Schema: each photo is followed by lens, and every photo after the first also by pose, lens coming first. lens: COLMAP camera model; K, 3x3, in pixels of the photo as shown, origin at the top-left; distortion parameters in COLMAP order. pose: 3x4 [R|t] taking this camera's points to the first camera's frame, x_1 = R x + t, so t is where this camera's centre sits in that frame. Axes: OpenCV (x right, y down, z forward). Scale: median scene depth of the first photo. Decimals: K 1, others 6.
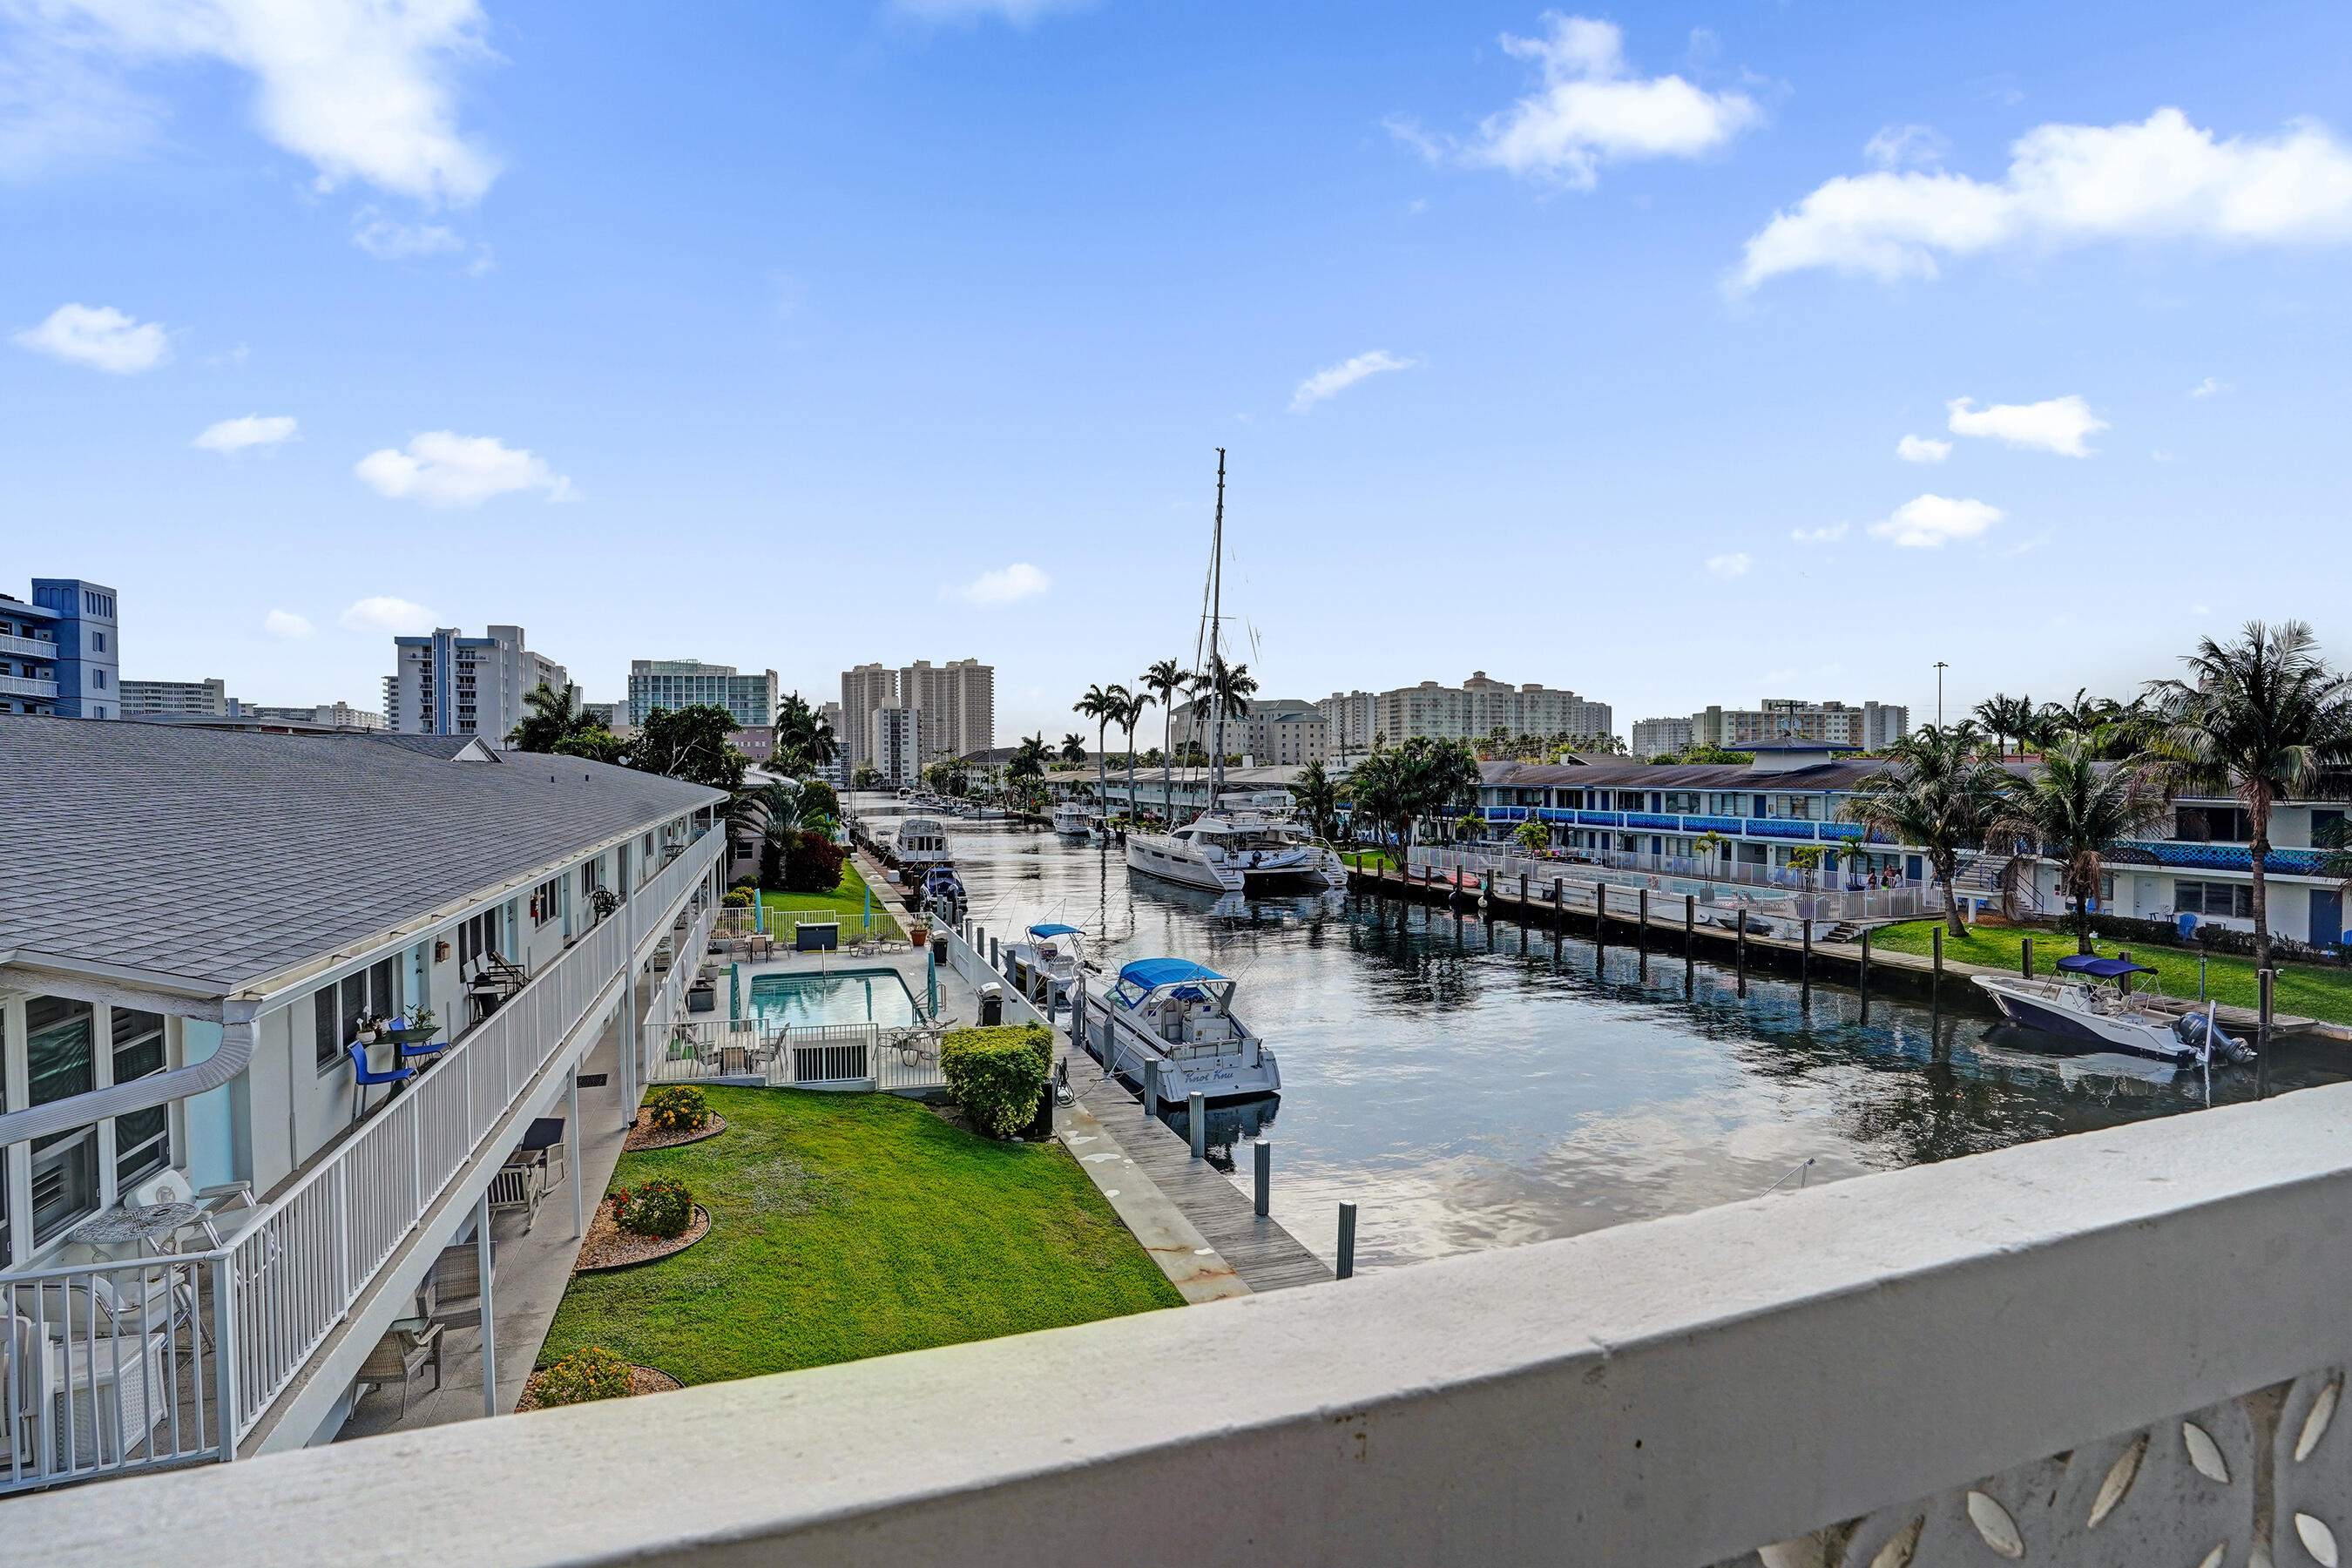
lens RADIAL K [[1119.6, 0, 1154.8], [0, 1119.6, 803.8], [0, 0, 1]] dist [-0.054469, 0.014460]
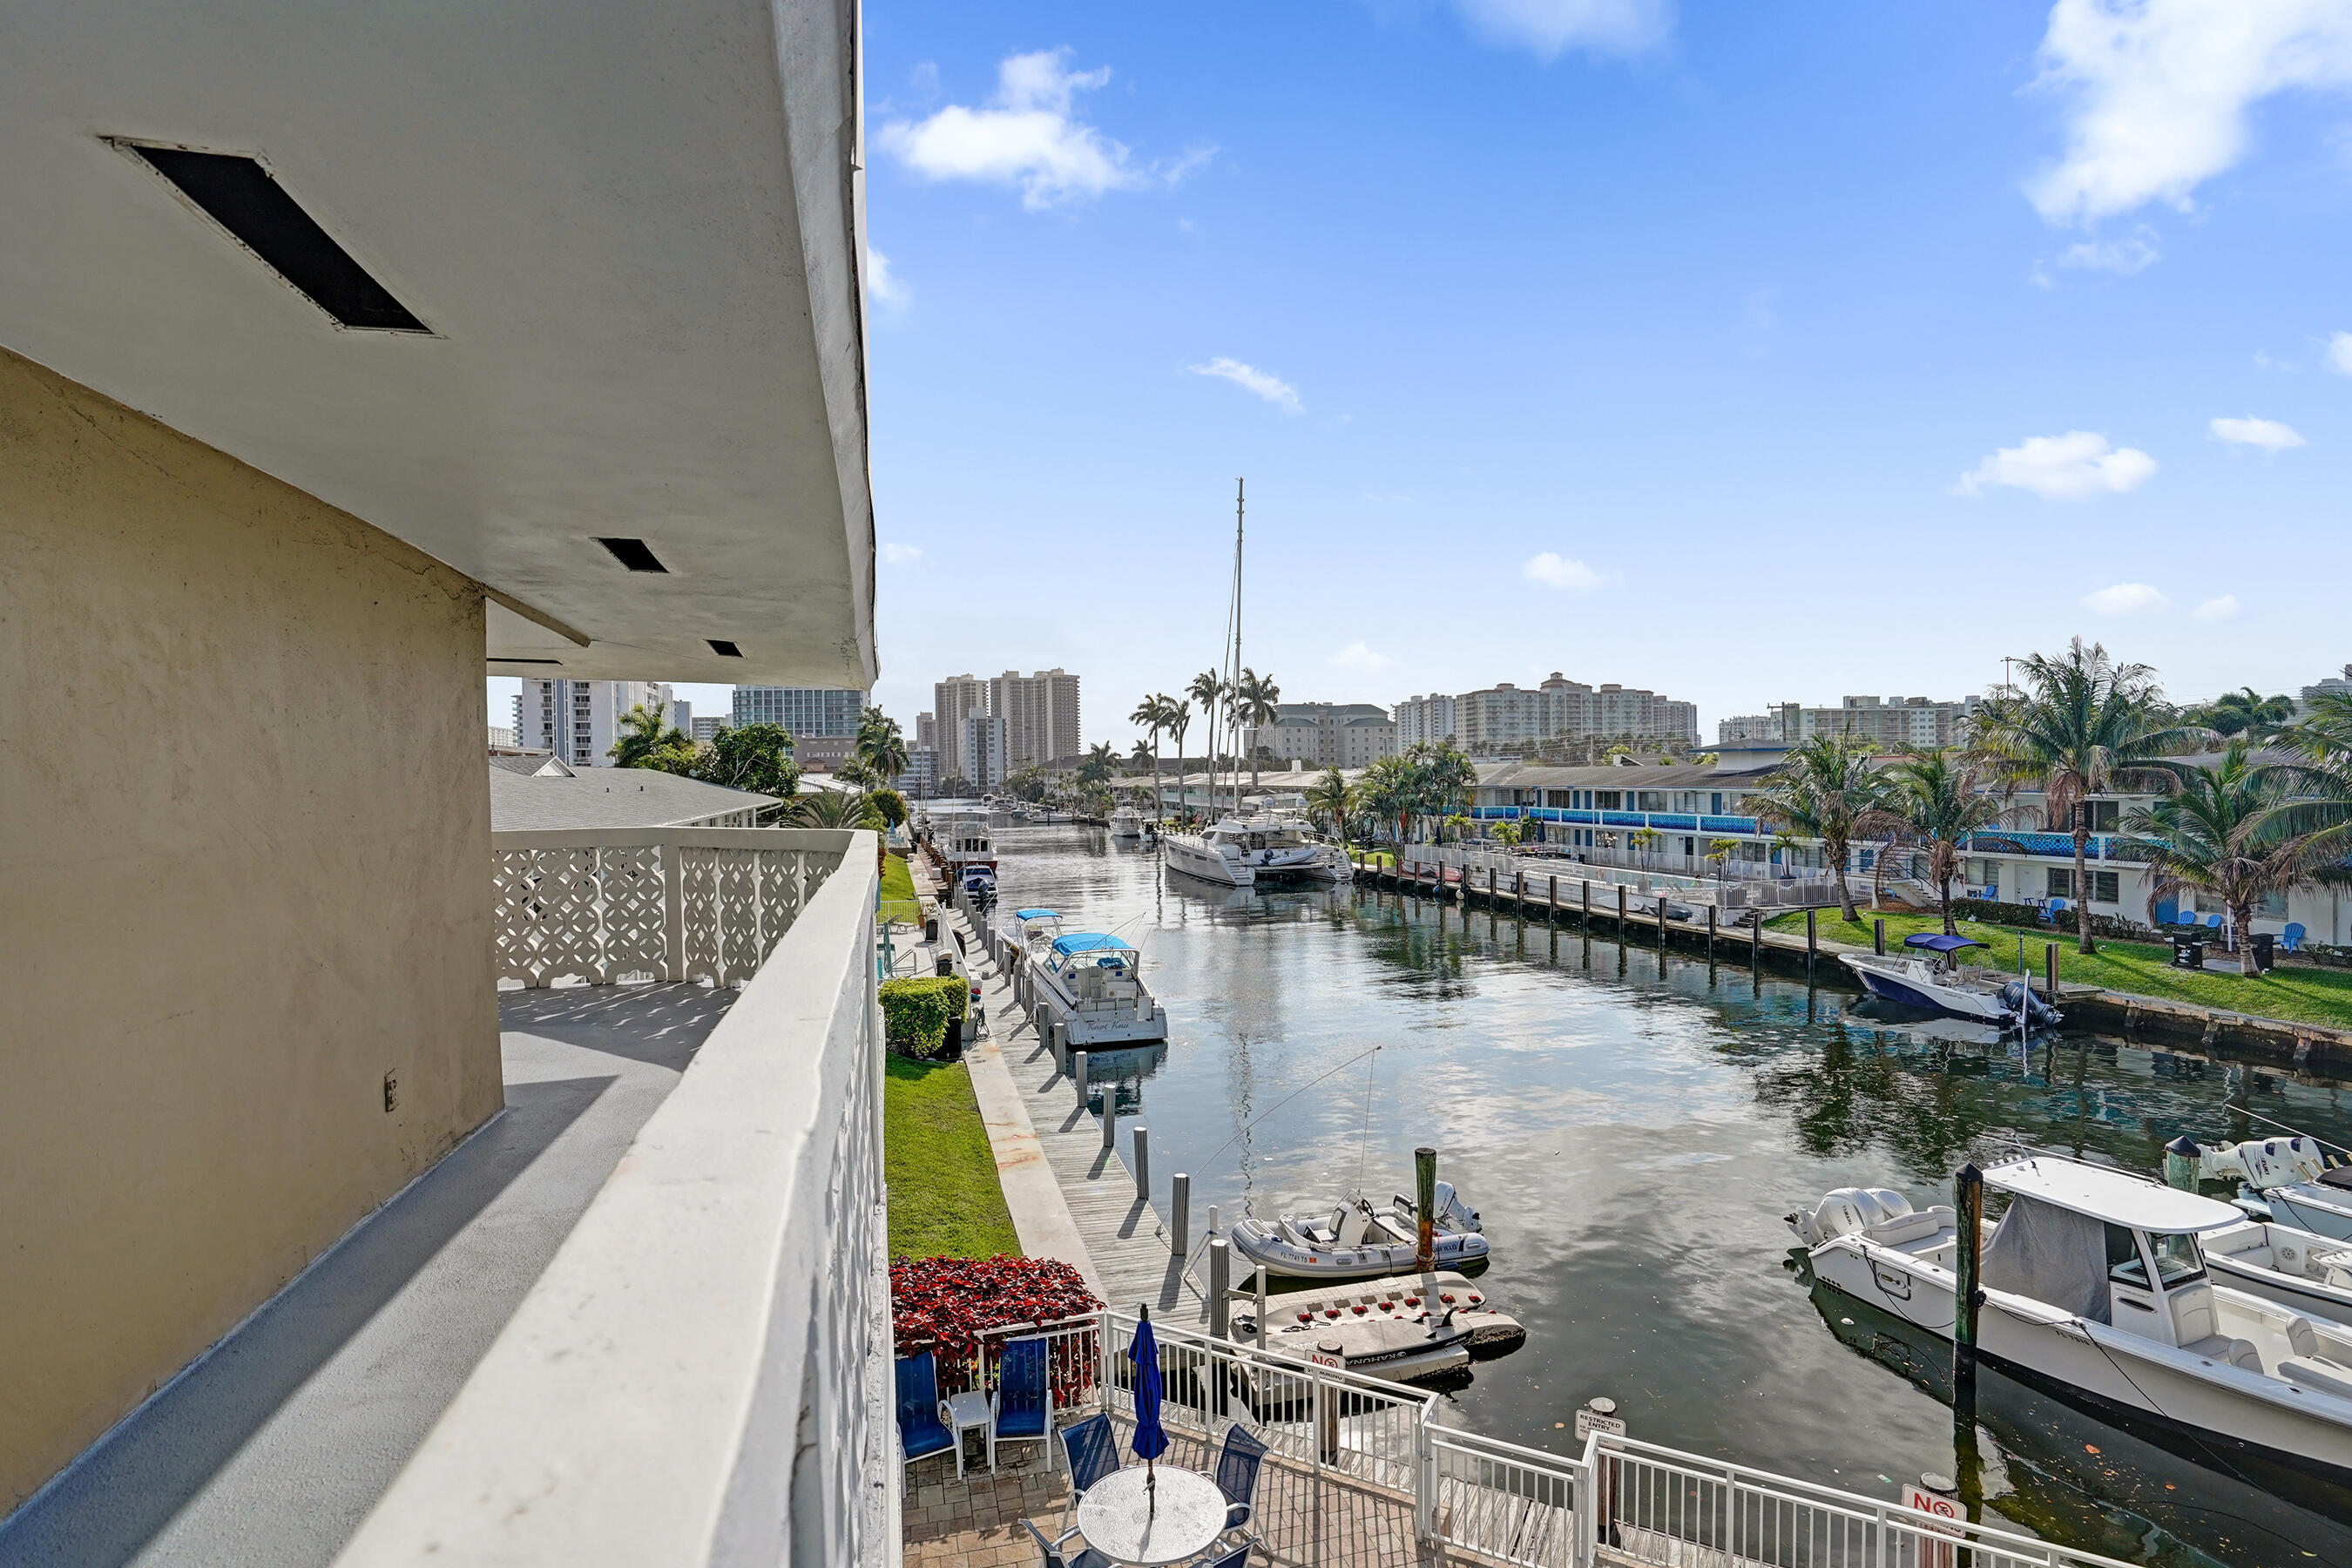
lens RADIAL K [[1119.6, 0, 1190.7], [0, 1119.6, 798.5], [0, 0, 1]] dist [-0.054469, 0.014460]
pose [[0.998125, -0.009658, -0.060445, 0.075629], [0.009154, 0.999921, -0.008598, 0.000999], [0.060523, 0.008028, 0.998135, -0.081207]]
